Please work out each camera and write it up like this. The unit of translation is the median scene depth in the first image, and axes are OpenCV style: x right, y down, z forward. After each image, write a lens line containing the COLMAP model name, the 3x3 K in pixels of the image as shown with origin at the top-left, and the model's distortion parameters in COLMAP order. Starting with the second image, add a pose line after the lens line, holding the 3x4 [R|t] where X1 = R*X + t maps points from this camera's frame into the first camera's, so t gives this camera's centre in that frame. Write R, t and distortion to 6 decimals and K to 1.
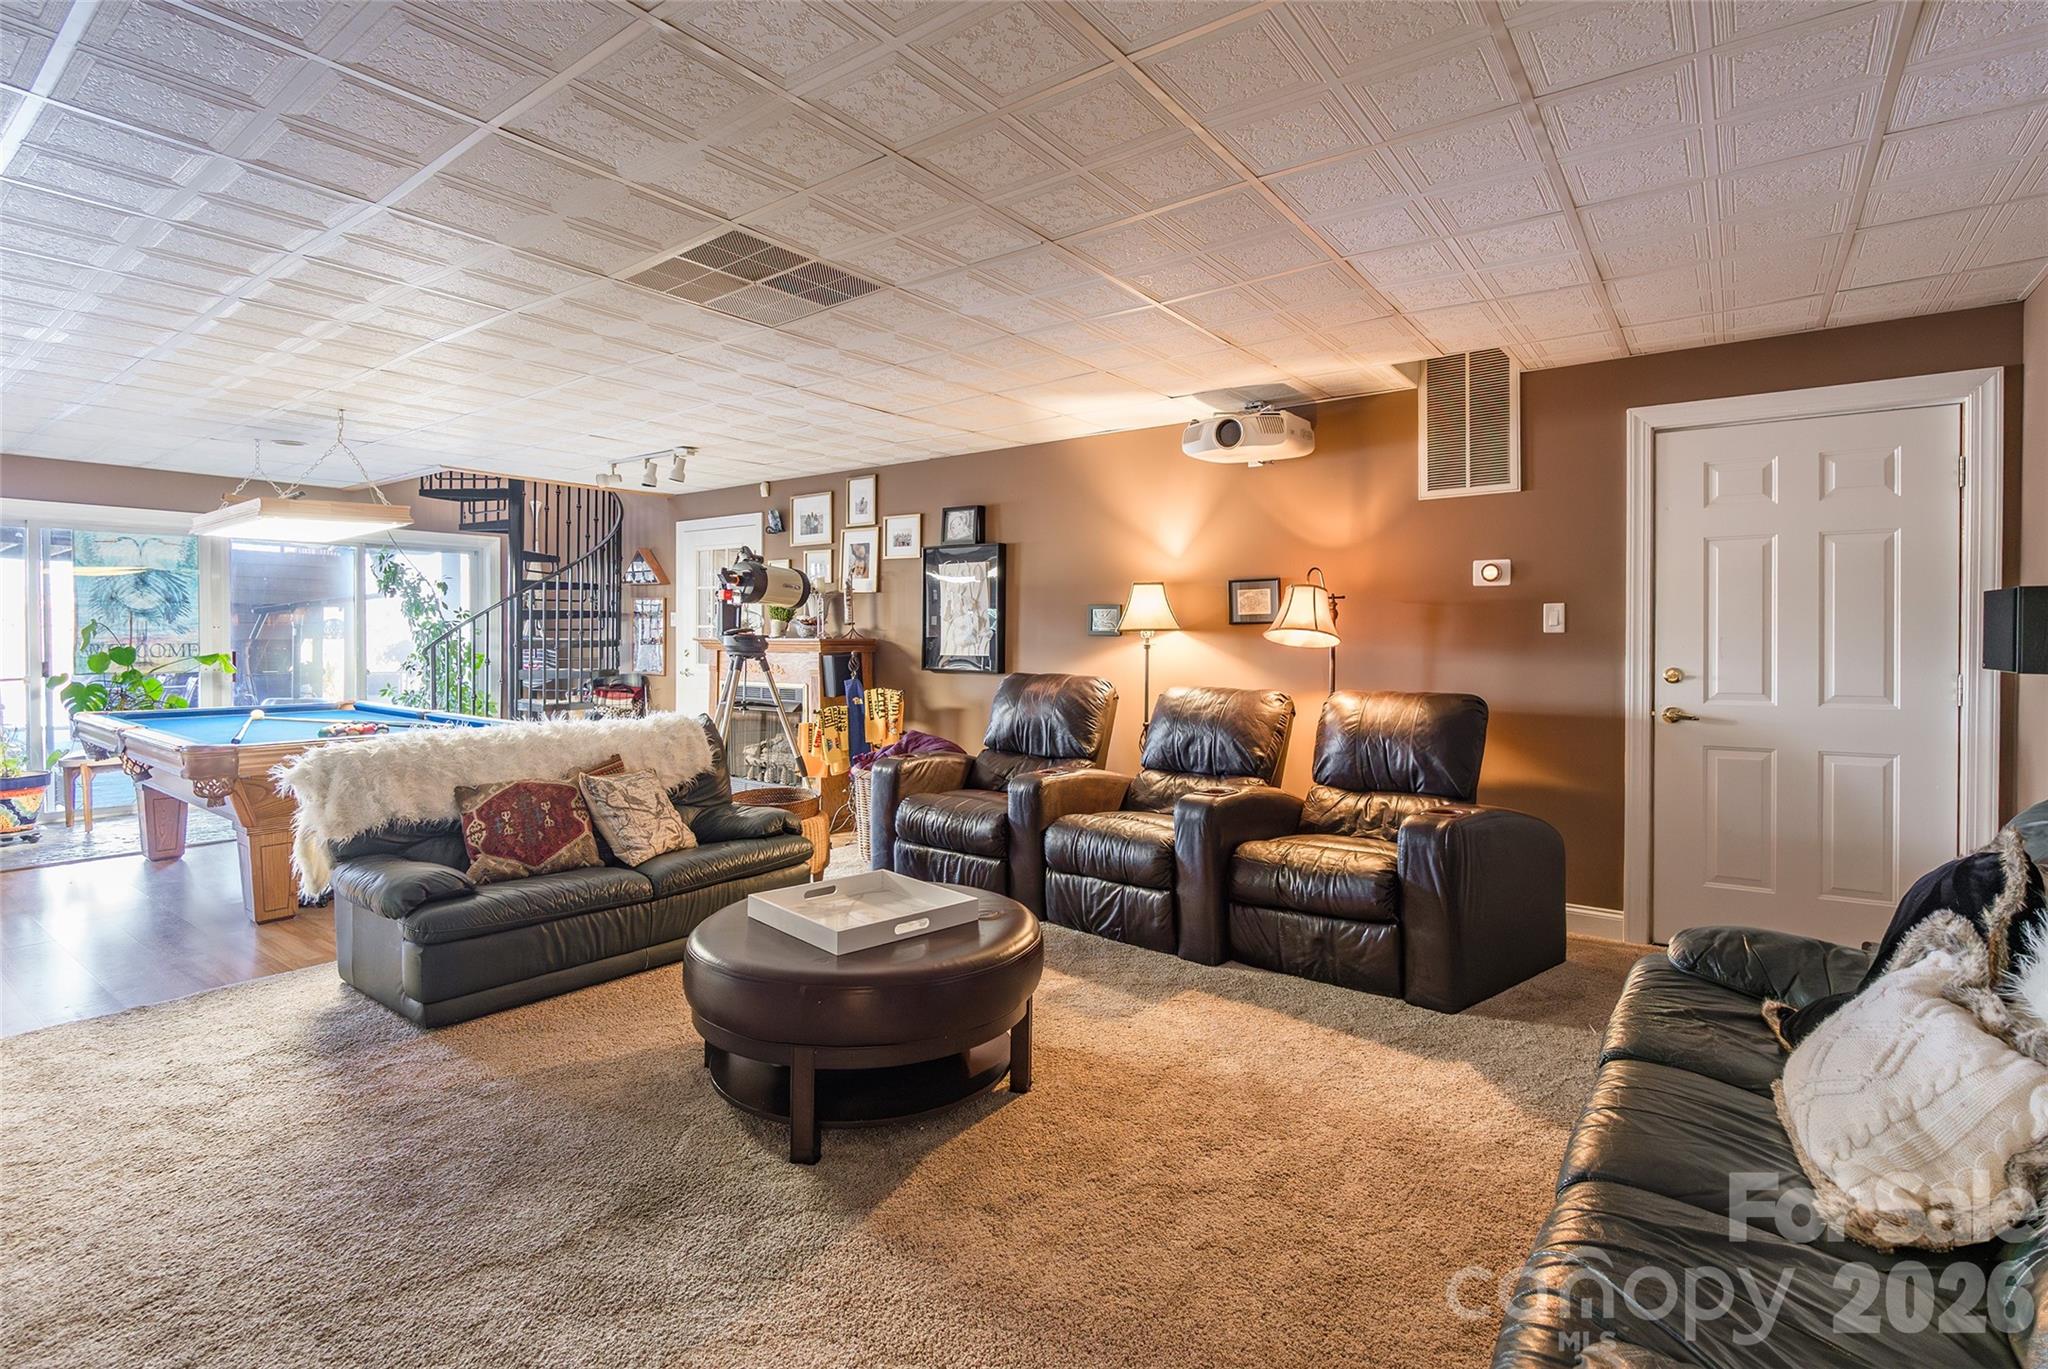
lens RADIAL K [[967.4, 0, 1022.3], [0, 967.4, 647.5], [0, 0, 1]] dist [-0.001176, 0.009268]
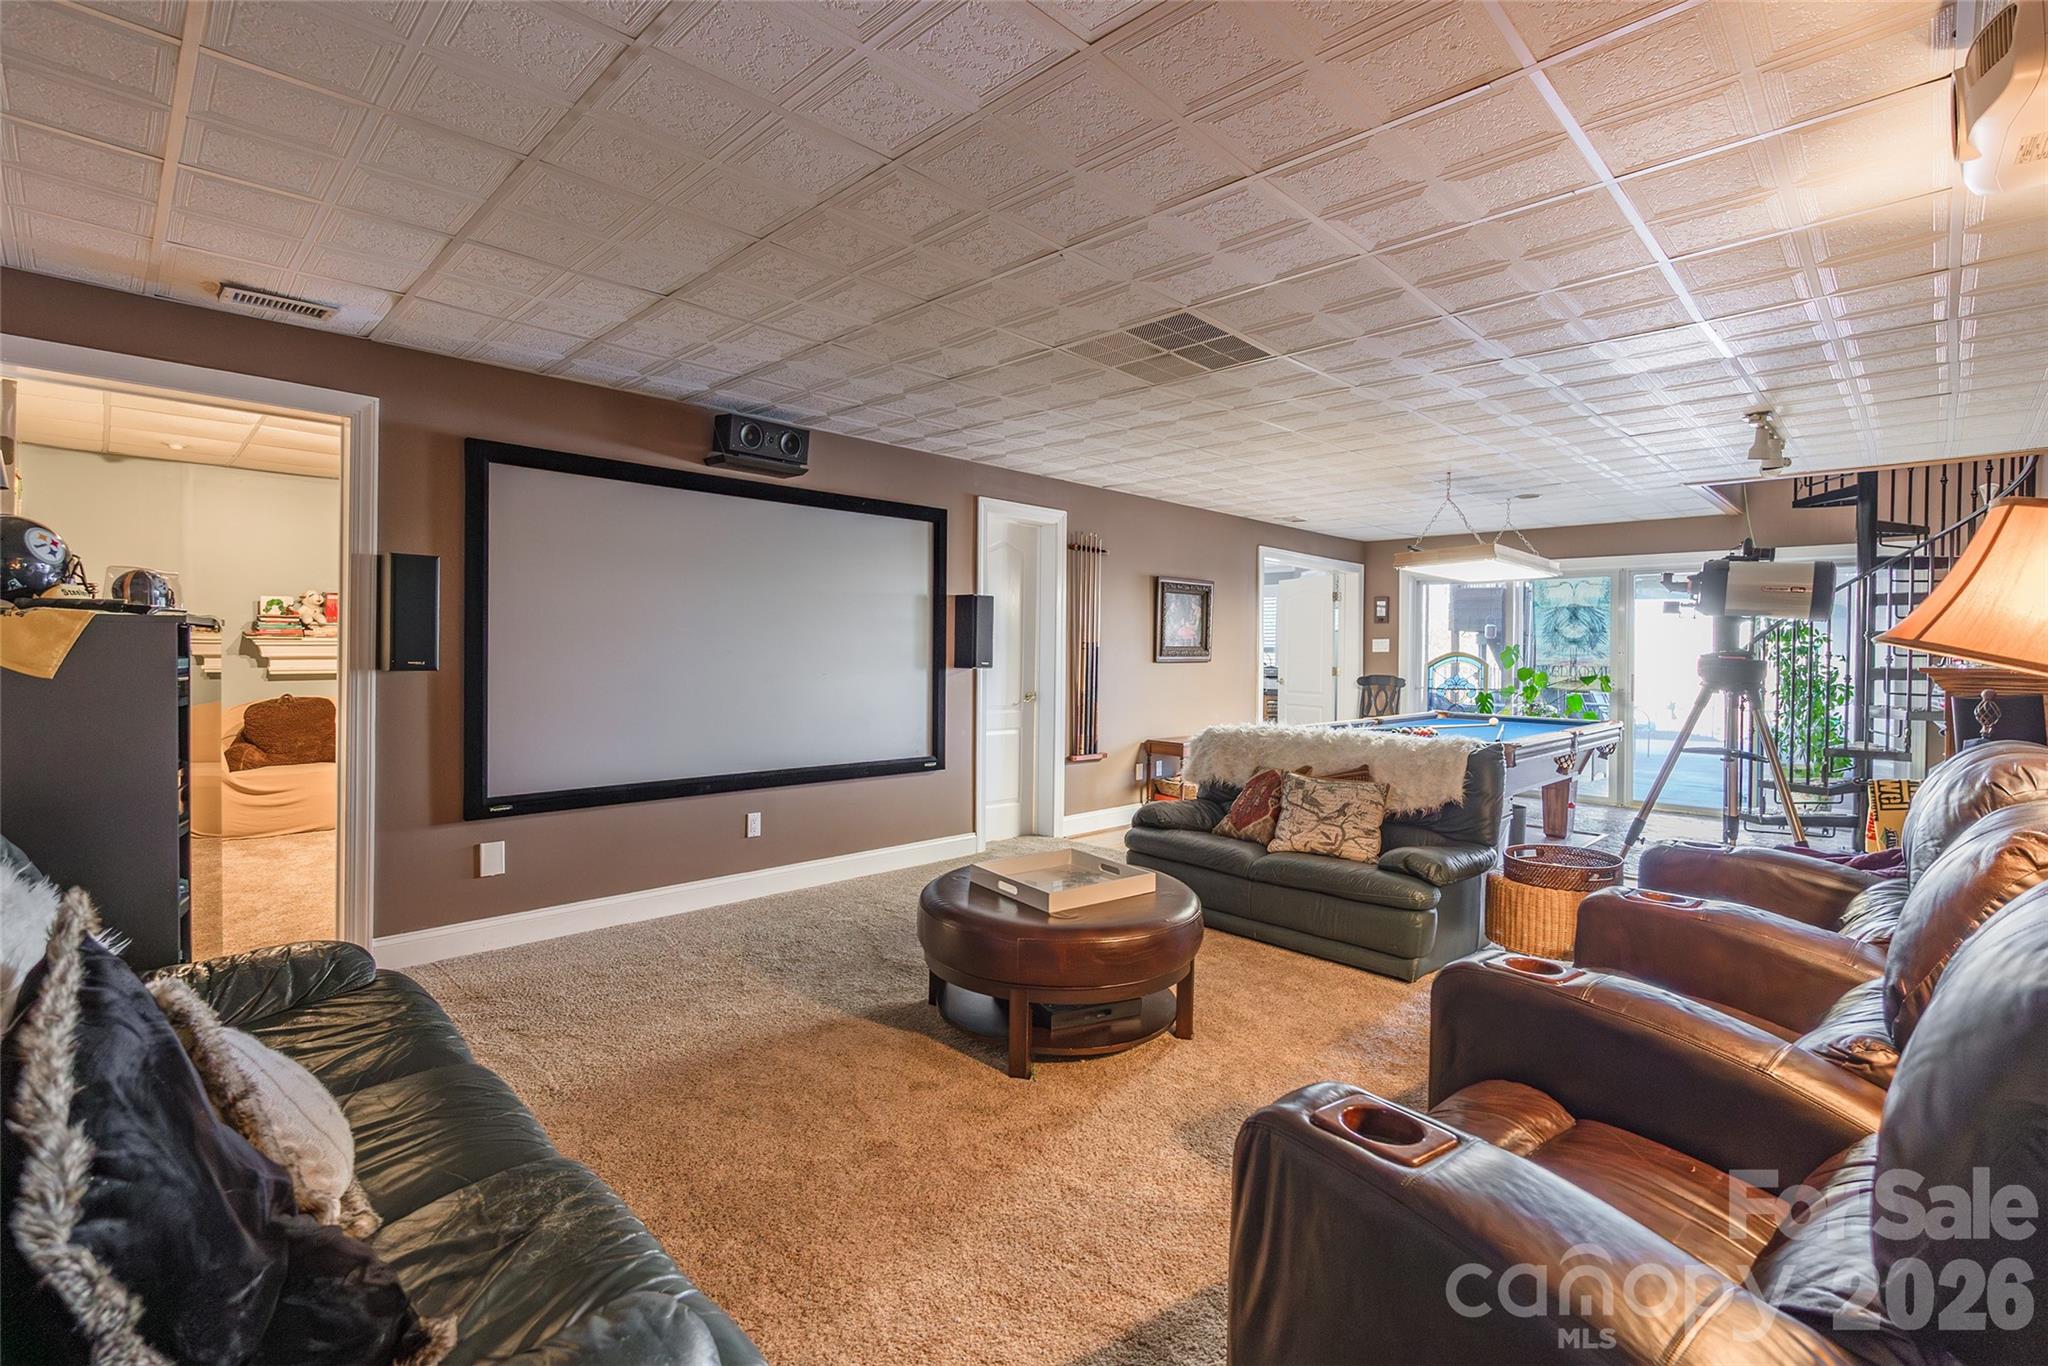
lens RADIAL K [[957.2, 0, 1018.5], [0, 957.2, 660.0], [0, 0, 1]] dist [-0.012304, -0.000240]
pose [[-0.148200, 0.005132, -0.988944, 0.440533], [-0.026364, 0.999611, 0.009138, -0.003609], [0.988606, 0.027427, -0.148007, 0.487749]]
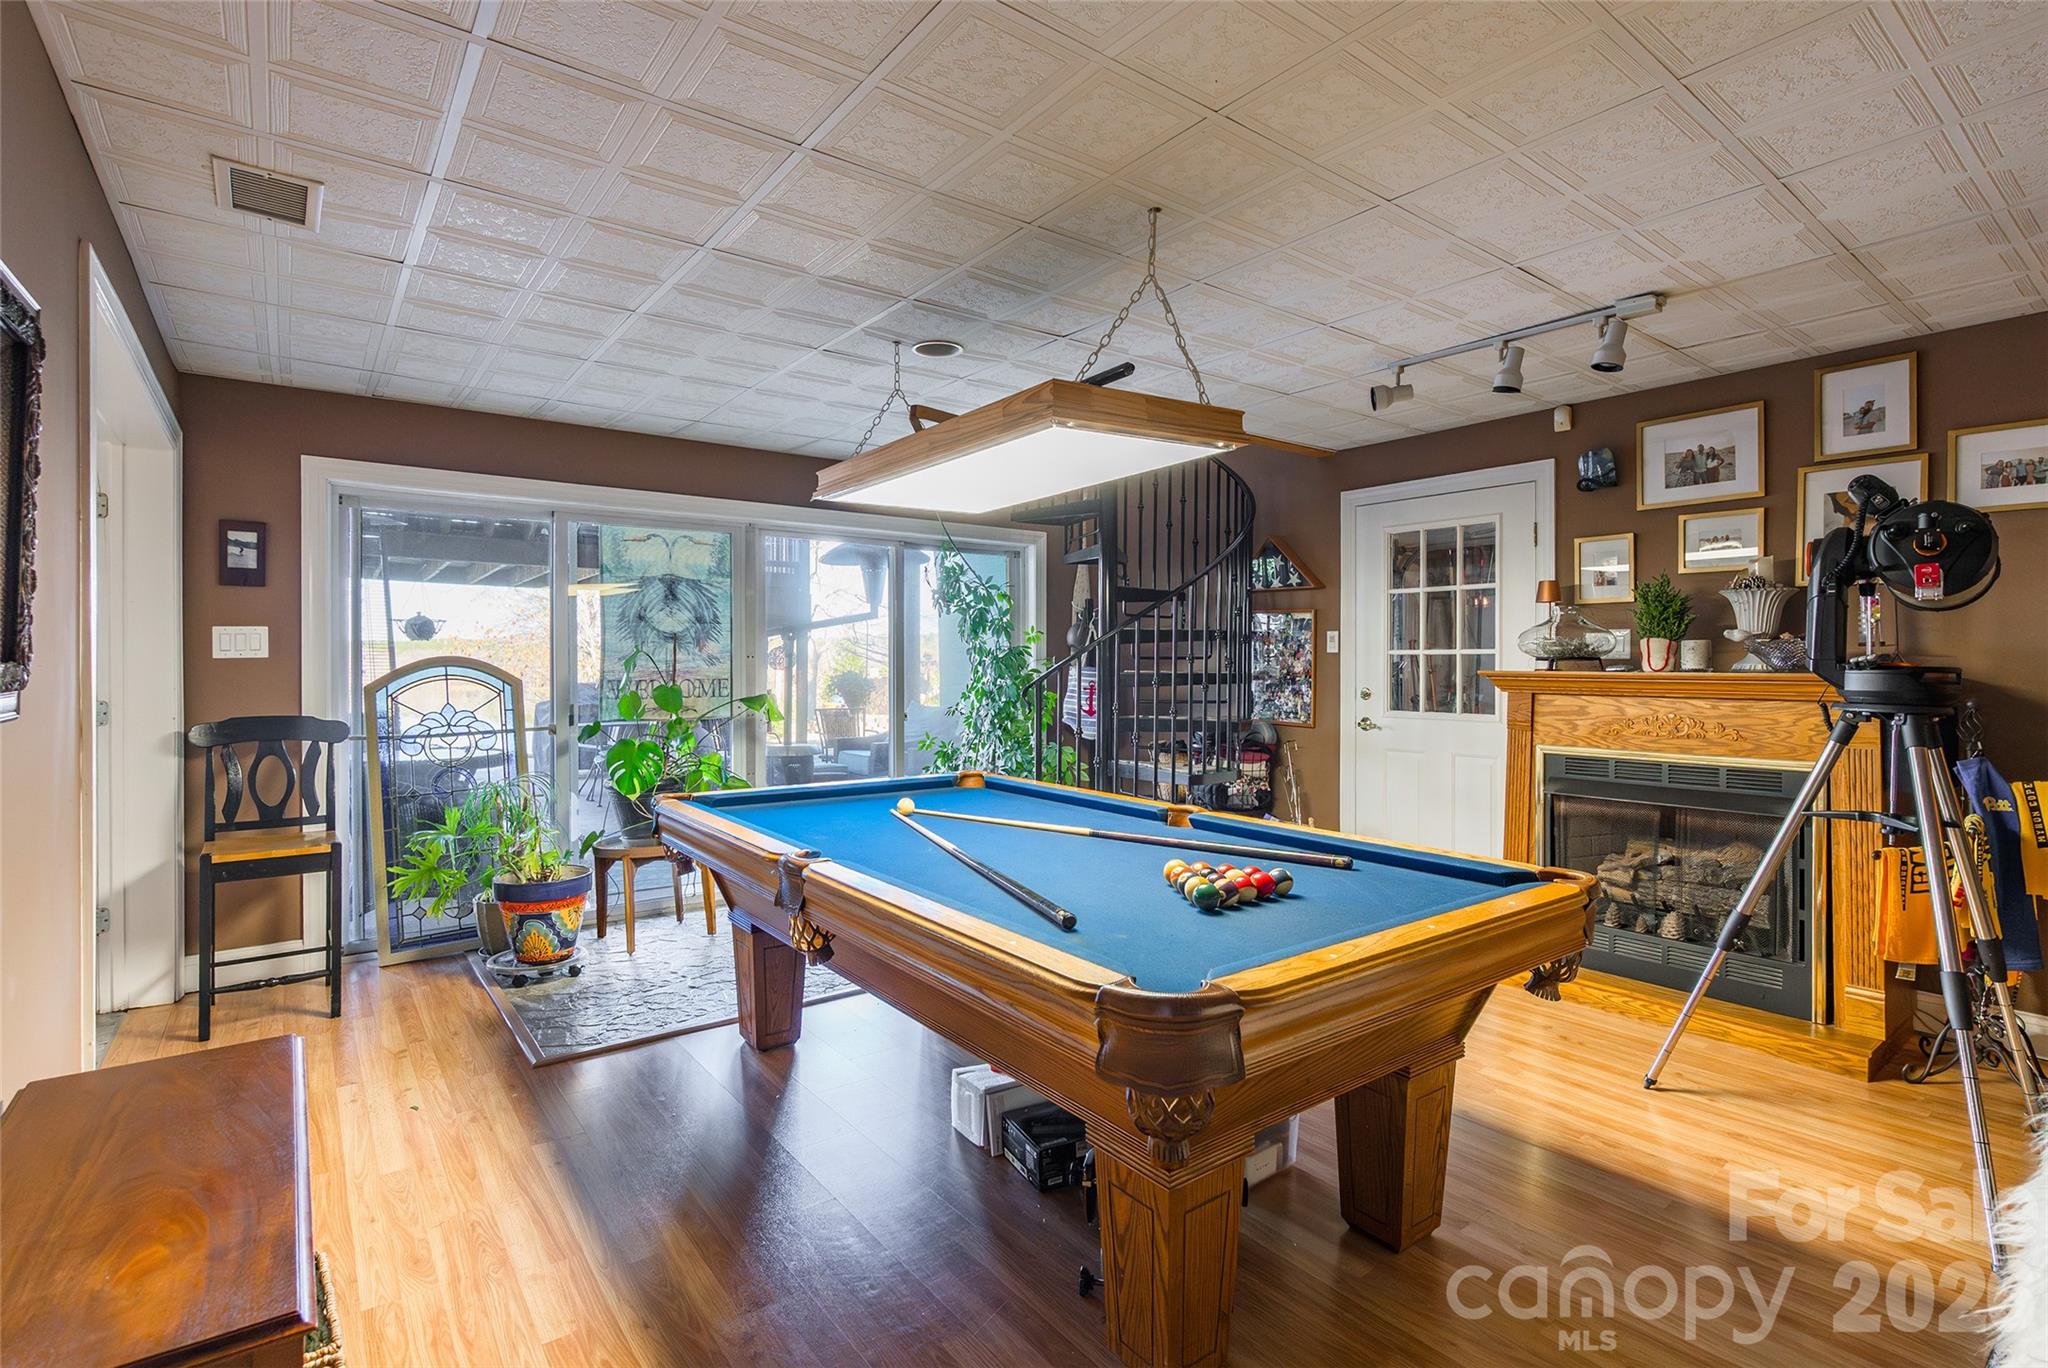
lens RADIAL K [[967.4, 0, 1022.3], [0, 967.4, 647.0], [0, 0, 1]] dist [-0.001176, 0.009268]
pose [[0.962421, -0.006729, -0.271480, -0.467578], [-0.001038, 0.999595, -0.028456, -0.007907], [0.271561, 0.027669, 0.962023, 0.382271]]
